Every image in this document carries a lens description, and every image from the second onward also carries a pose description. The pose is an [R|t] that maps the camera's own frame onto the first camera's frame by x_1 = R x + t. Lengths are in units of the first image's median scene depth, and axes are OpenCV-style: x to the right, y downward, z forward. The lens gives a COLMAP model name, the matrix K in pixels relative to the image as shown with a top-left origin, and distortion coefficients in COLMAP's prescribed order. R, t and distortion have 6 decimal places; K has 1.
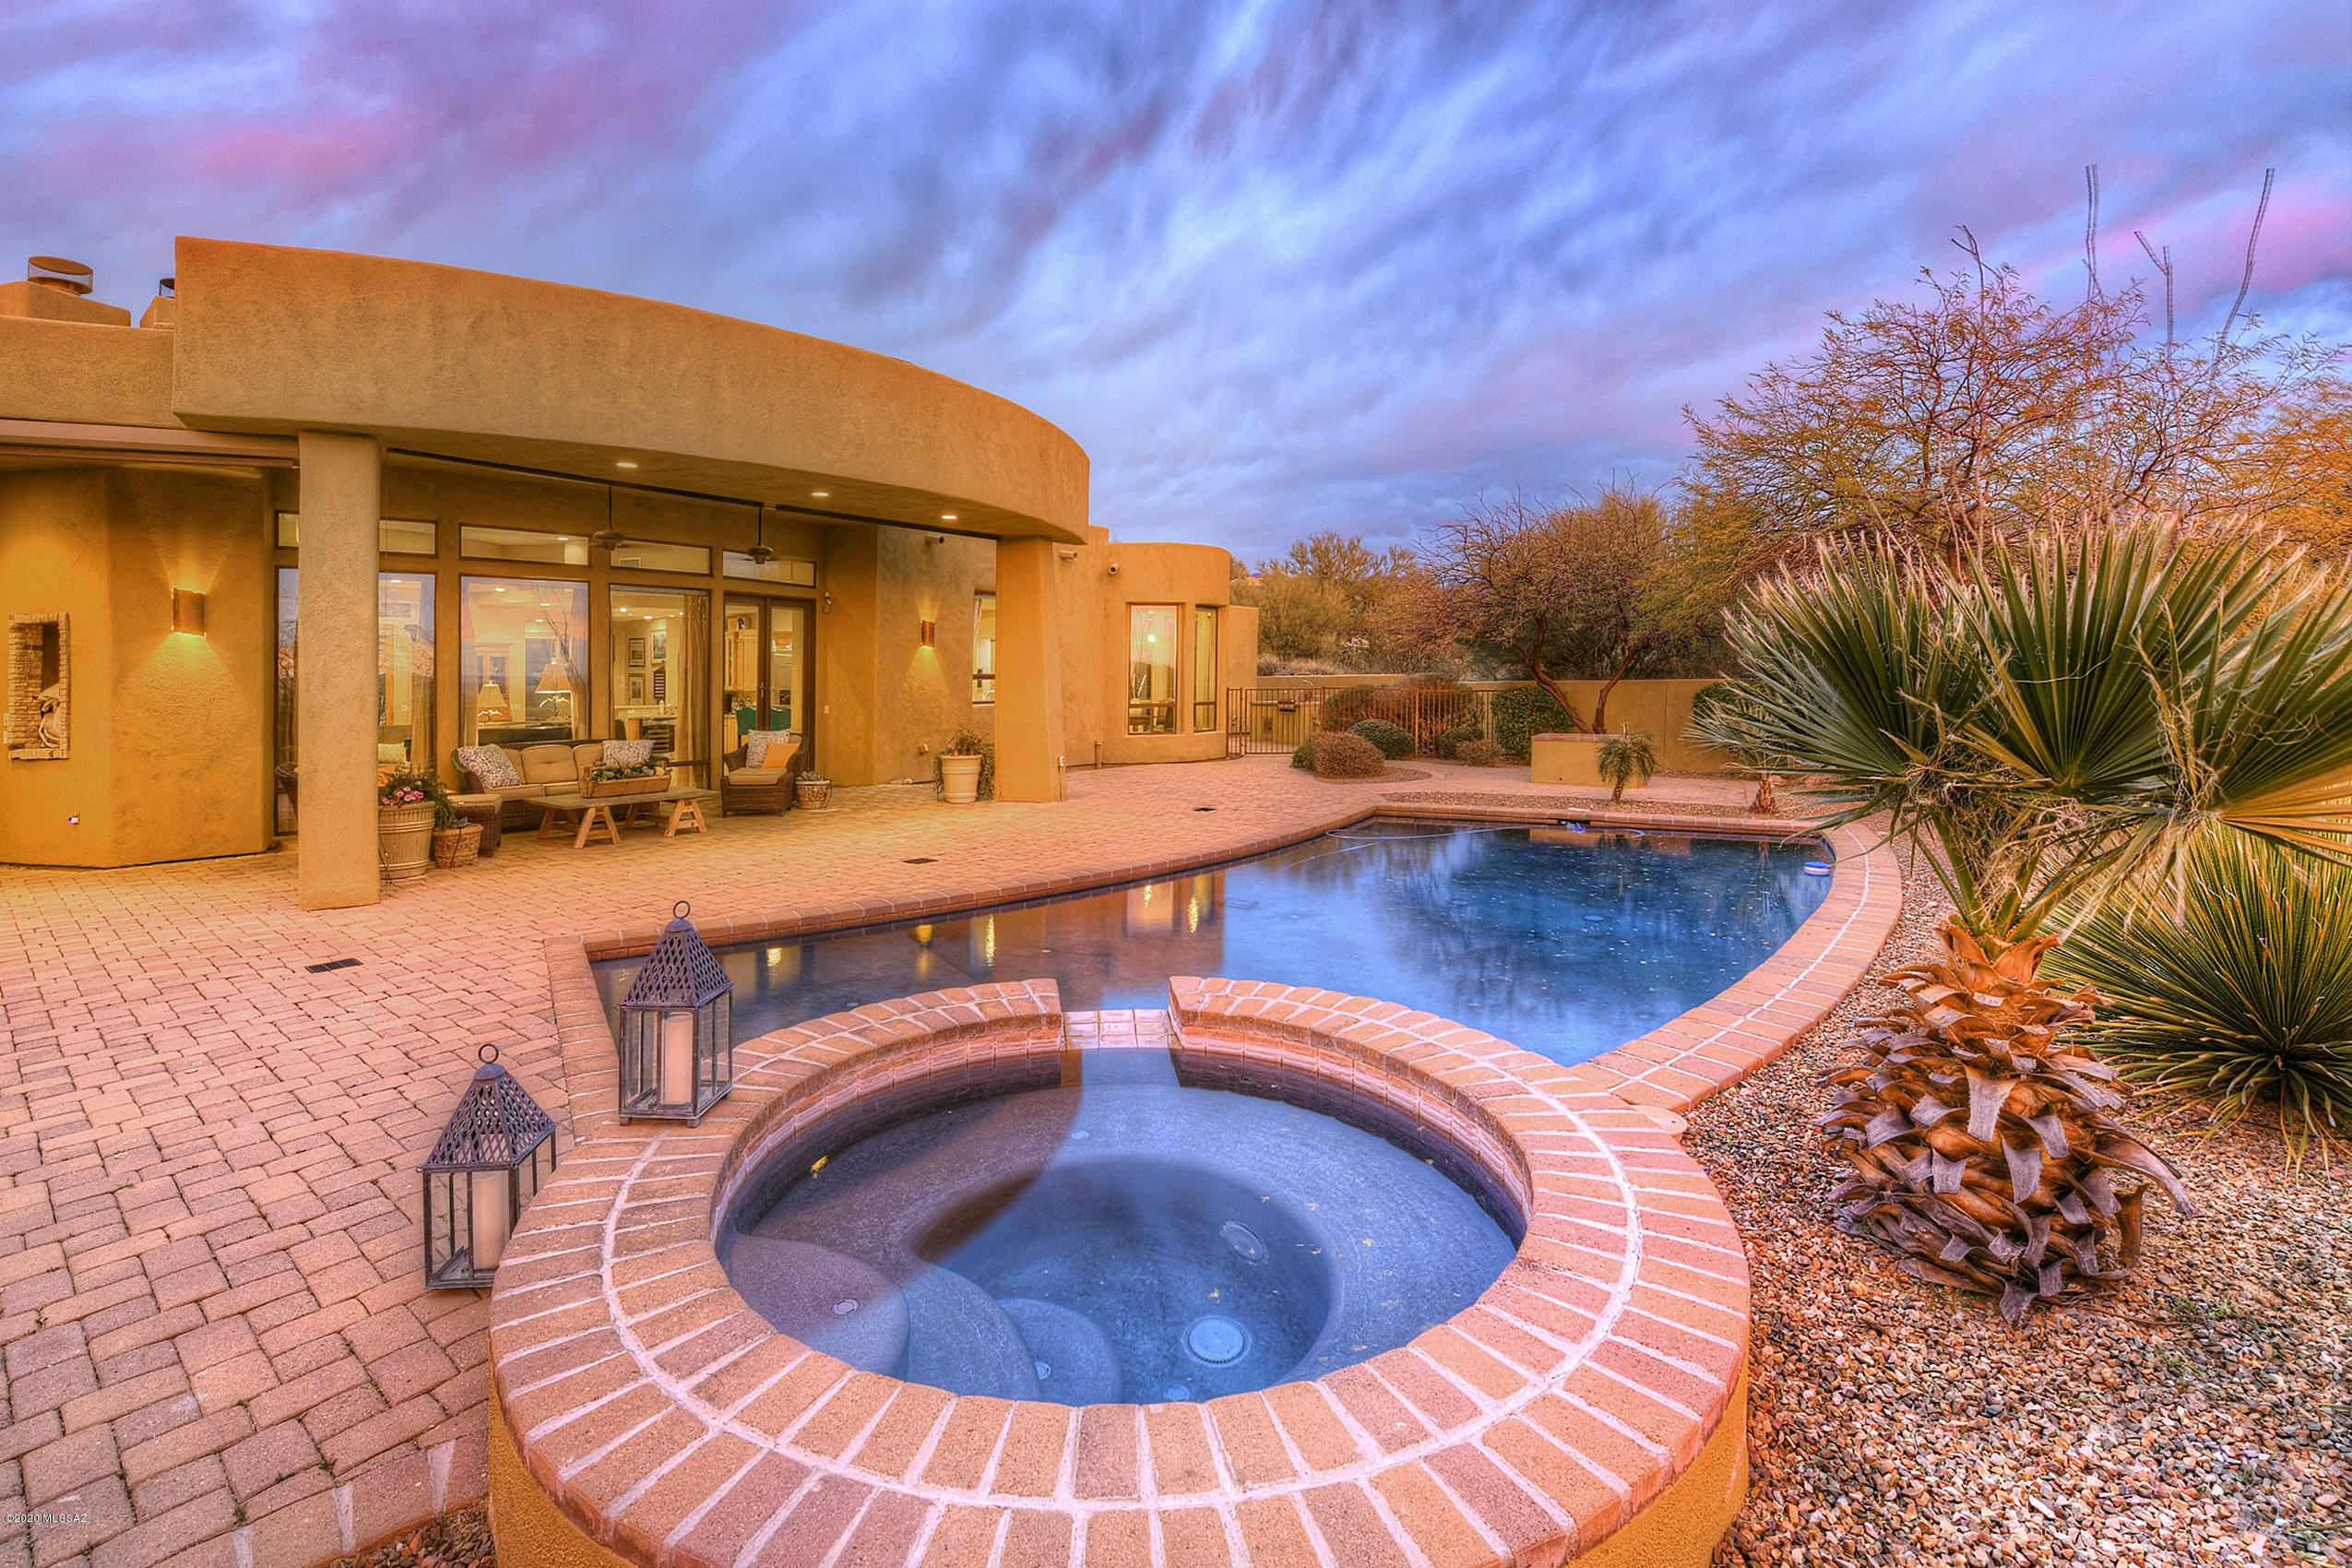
lens RADIAL K [[978.6, 0, 1180.8], [0, 978.6, 744.3], [0, 0, 1]] dist [-0.004445, -0.005357]
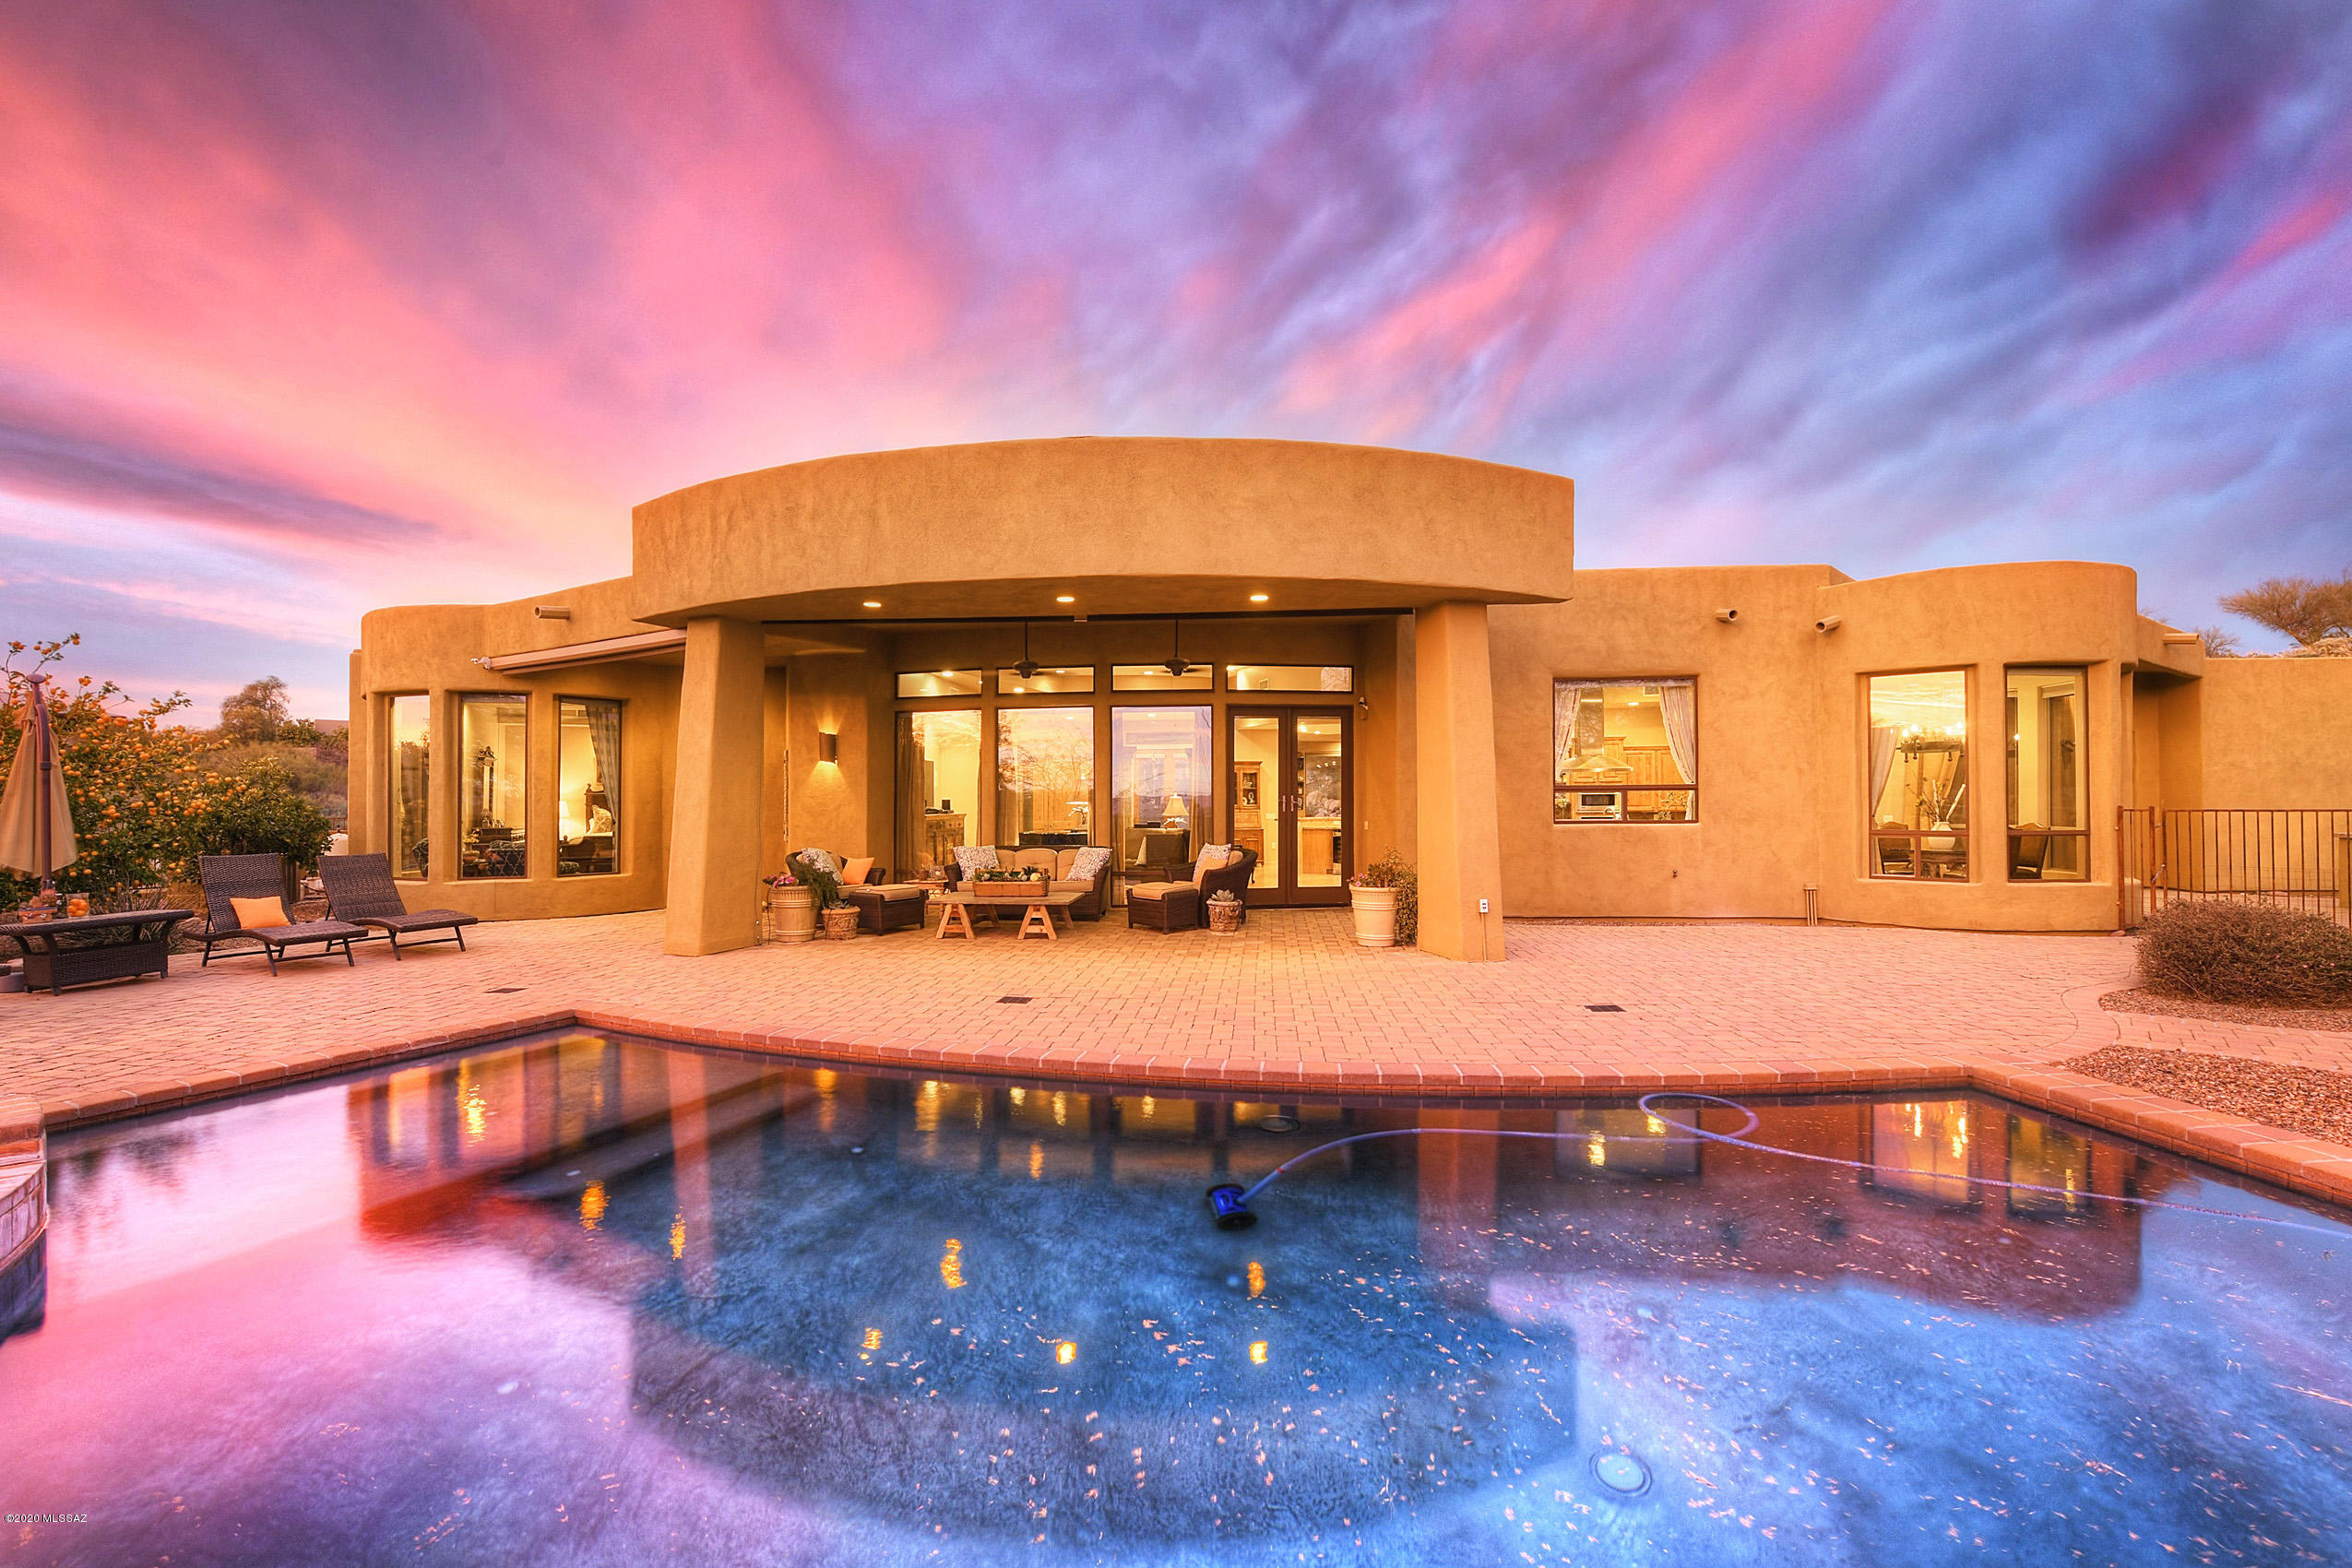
lens RADIAL K [[983.9, 0, 1121.6], [0, 983.9, 778.3], [0, 0, 1]] dist [-0.012529, -0.004793]
pose [[0.560226, -0.013862, -0.828224, 0.432233], [-0.053714, 0.997148, -0.053022, -0.029505], [0.826597, 0.074192, 0.557883, 0.487680]]
